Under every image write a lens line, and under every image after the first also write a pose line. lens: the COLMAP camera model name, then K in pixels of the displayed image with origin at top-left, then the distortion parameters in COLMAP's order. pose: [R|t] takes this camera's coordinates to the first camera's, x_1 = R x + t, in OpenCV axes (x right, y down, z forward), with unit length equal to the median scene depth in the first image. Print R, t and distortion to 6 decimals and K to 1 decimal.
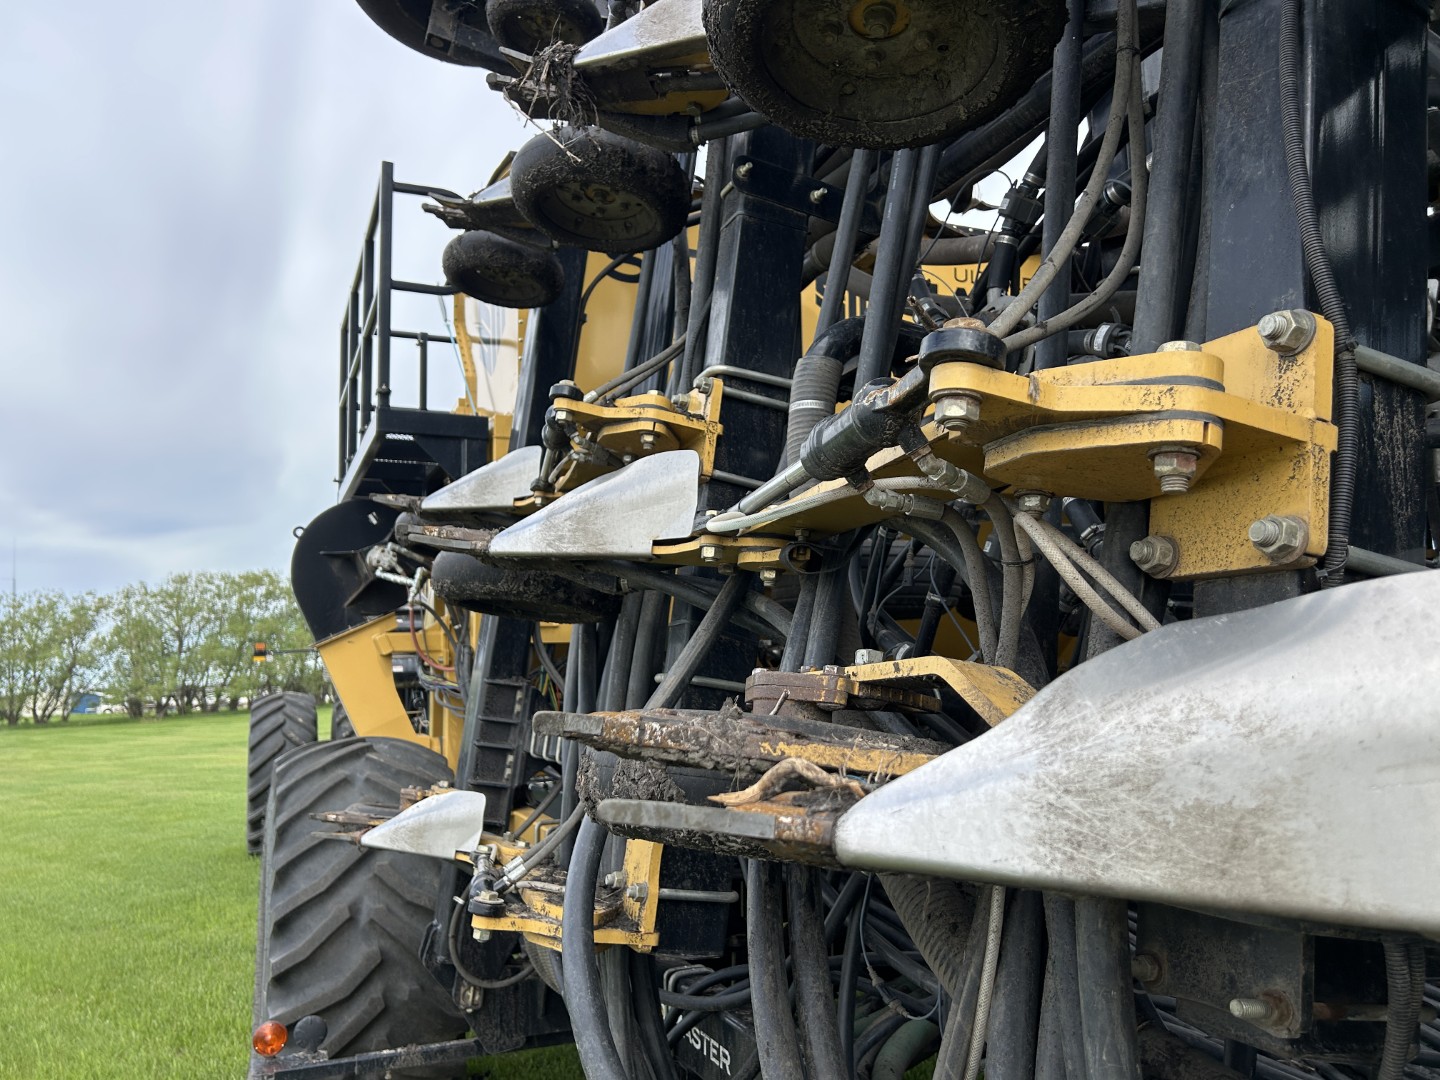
lens RADIAL K [[1094.4, 0, 720.0], [0, 1094.4, 540.0], [0, 0, 1]] dist [-0.000527, -0.004964]
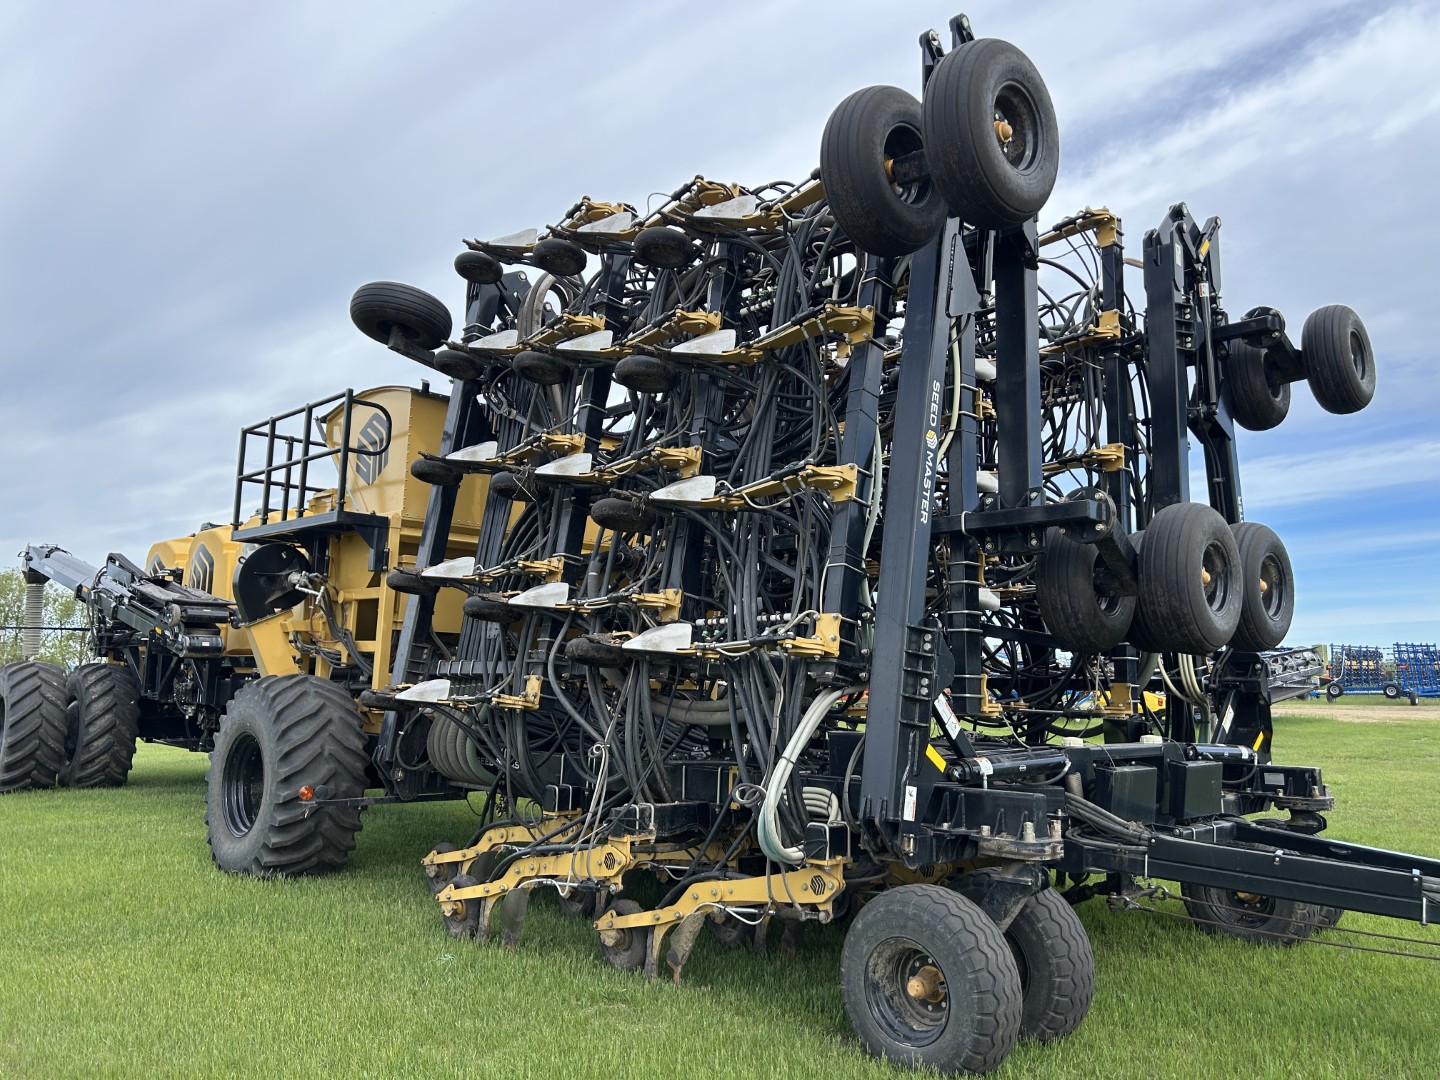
lens RADIAL K [[1094.4, 0, 720.0], [0, 1094.4, 540.0], [0, 0, 1]] dist [-0.000527, -0.004964]
pose [[0.934959, 0.082393, 0.345056, -0.374152], [-0.078698, 0.996592, -0.024728, -0.076432], [-0.345918, -0.004035, 0.938256, -1.257955]]
